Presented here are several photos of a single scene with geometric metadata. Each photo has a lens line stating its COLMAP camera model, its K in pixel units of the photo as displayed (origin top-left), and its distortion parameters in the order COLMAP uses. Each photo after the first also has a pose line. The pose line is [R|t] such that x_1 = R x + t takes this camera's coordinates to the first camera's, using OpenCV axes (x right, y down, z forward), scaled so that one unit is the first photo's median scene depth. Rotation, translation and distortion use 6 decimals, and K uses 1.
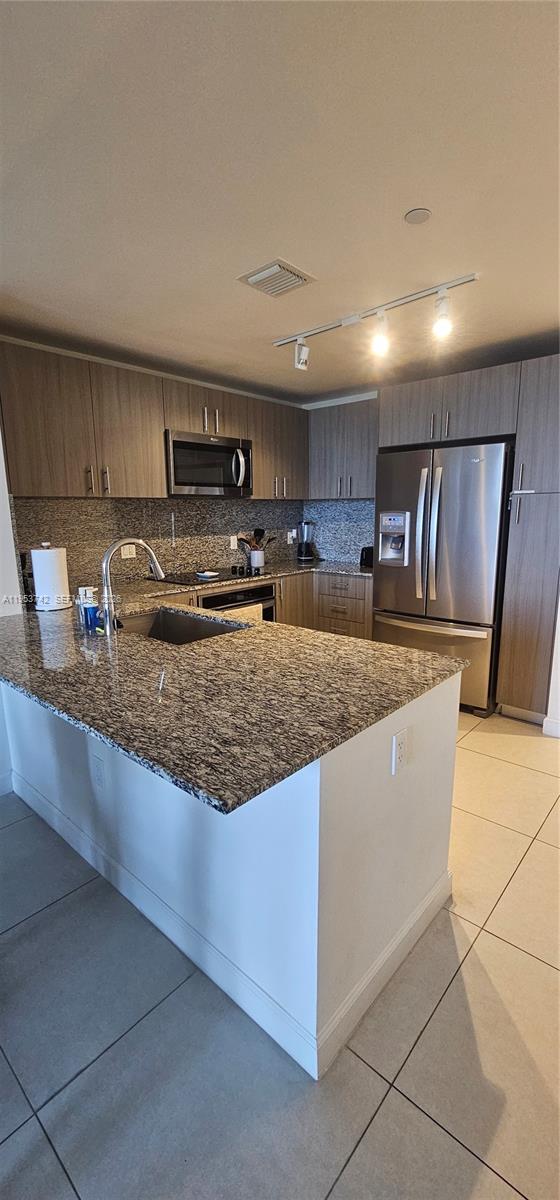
lens RADIAL K [[491.3, 0, 281.9], [0, 491.3, 600.5], [0, 0, 1]] dist [0.000429, -0.000093]
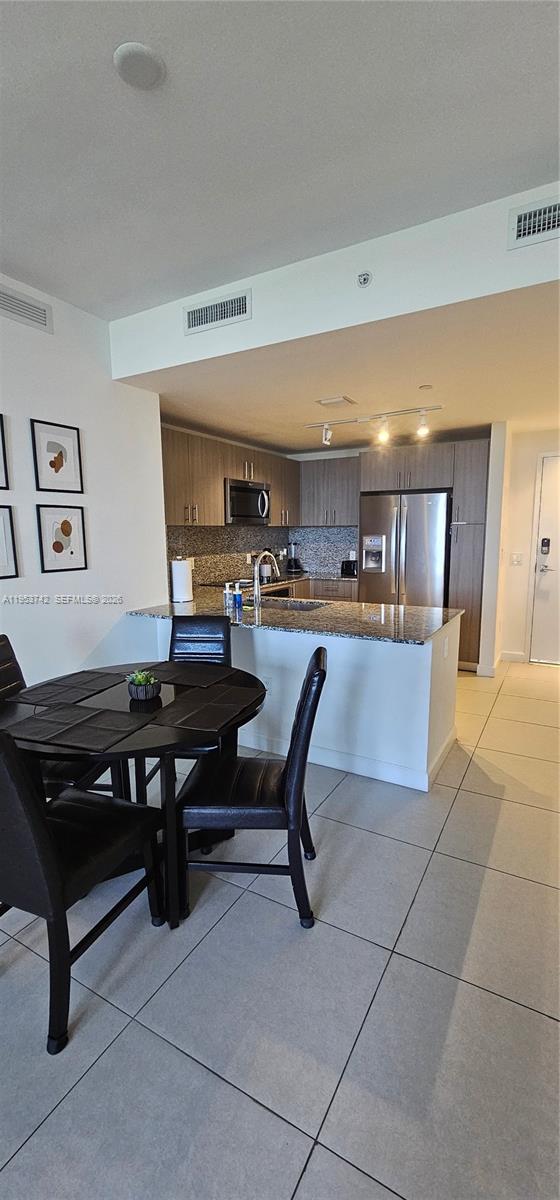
lens RADIAL K [[491.3, 0, 281.9], [0, 491.3, 599.6], [0, 0, 1]] dist [0.000429, -0.000093]
pose [[0.978119, -0.027762, 0.206184, -0.342860], [0.037520, 0.998346, -0.043566, 0.063733], [-0.204633, 0.050349, 0.977543, -0.364954]]
